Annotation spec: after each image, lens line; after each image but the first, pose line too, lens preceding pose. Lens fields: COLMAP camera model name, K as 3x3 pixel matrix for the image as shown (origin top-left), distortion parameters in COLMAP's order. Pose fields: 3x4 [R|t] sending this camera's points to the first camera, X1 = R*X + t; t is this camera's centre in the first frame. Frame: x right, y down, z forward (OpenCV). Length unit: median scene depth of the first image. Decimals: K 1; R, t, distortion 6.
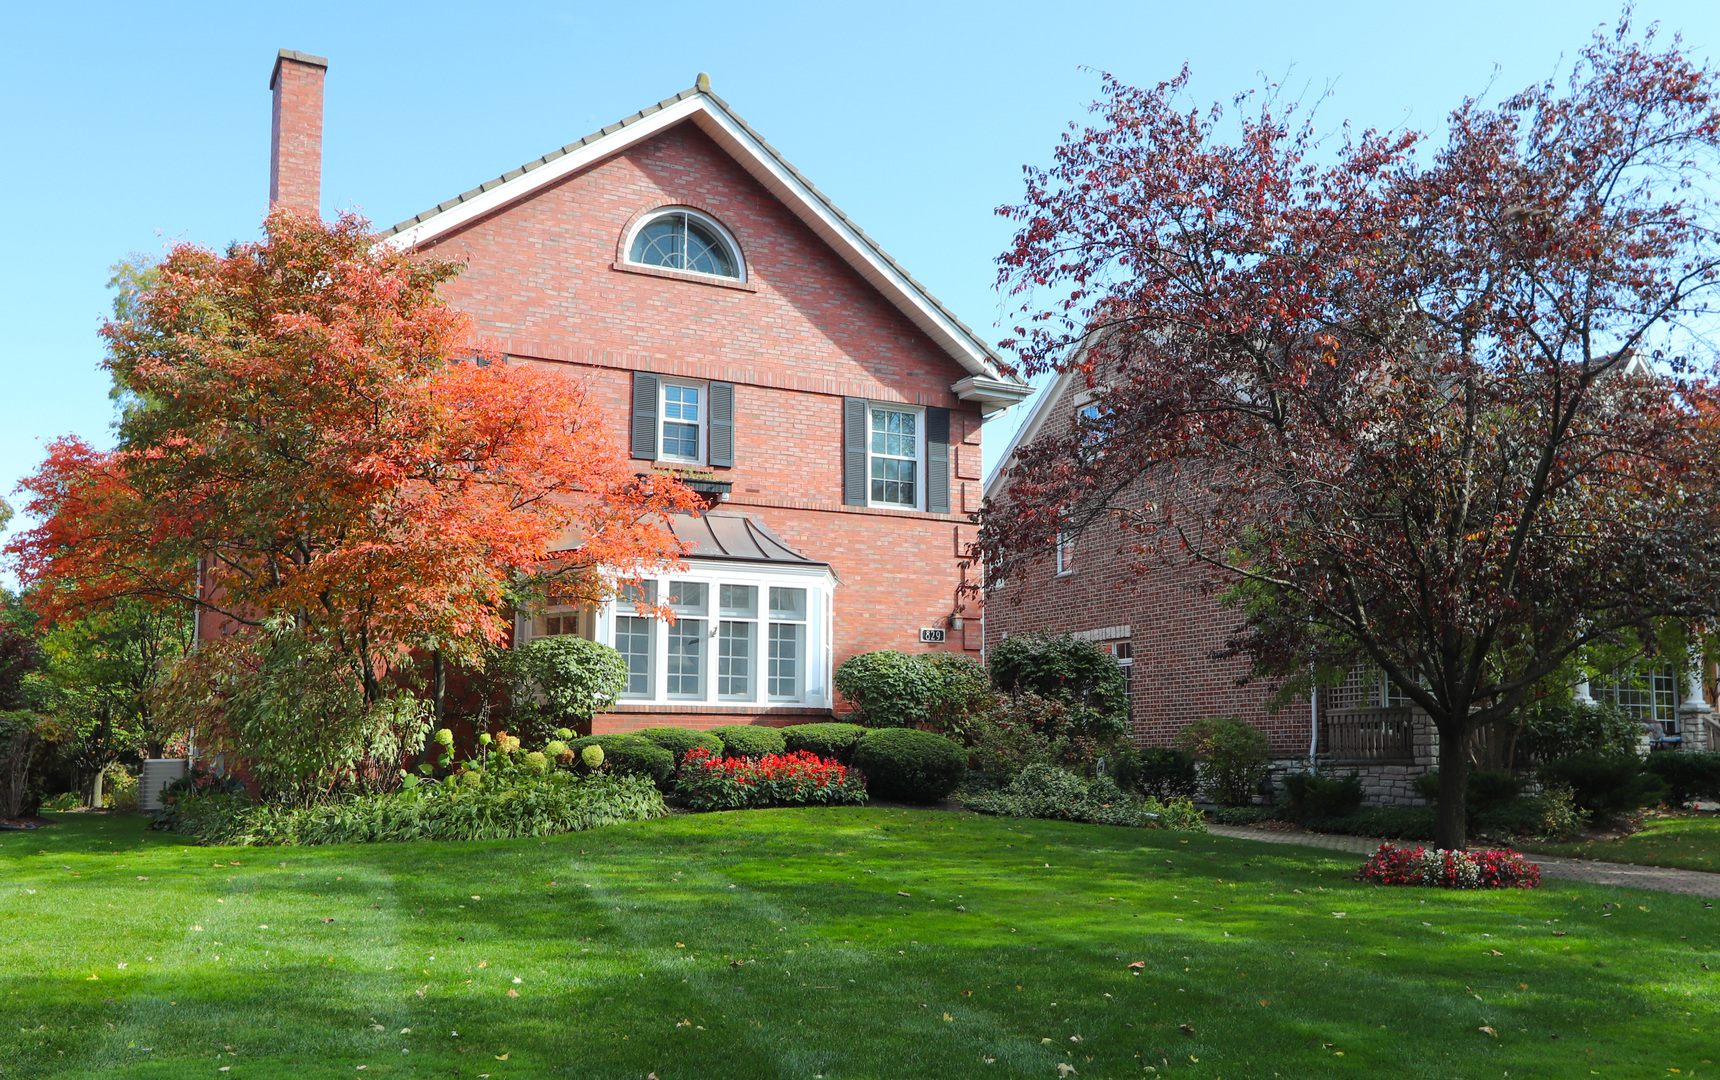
lens RADIAL K [[1568.8, 0, 860.3], [0, 1568.8, 617.0], [0, 0, 1]] dist [0.003784, 0.015408]
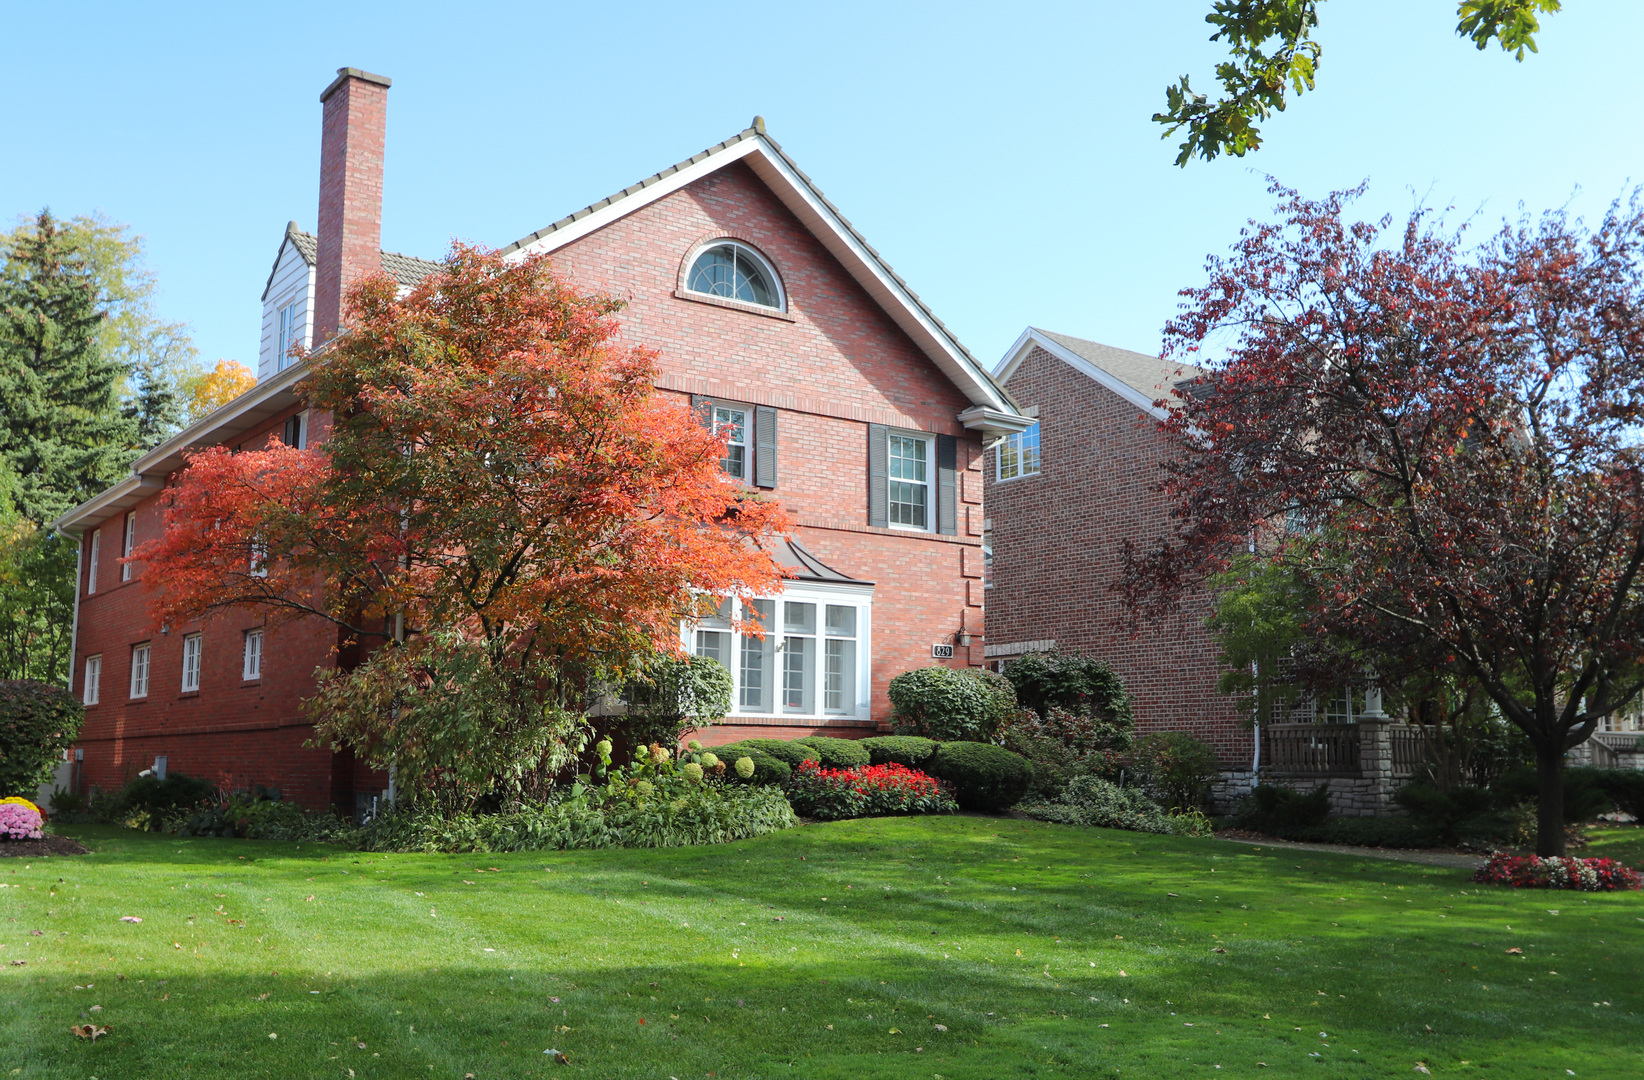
lens RADIAL K [[1617.3, 0, 822.0], [0, 1617.3, 540.0], [0, 0, 1]] dist [0.011878, 0.009237]
pose [[0.990342, 0.026833, 0.136028, -0.199143], [-0.020559, 0.998668, -0.047319, -0.010611], [-0.137116, 0.044065, 0.989574, -0.072117]]
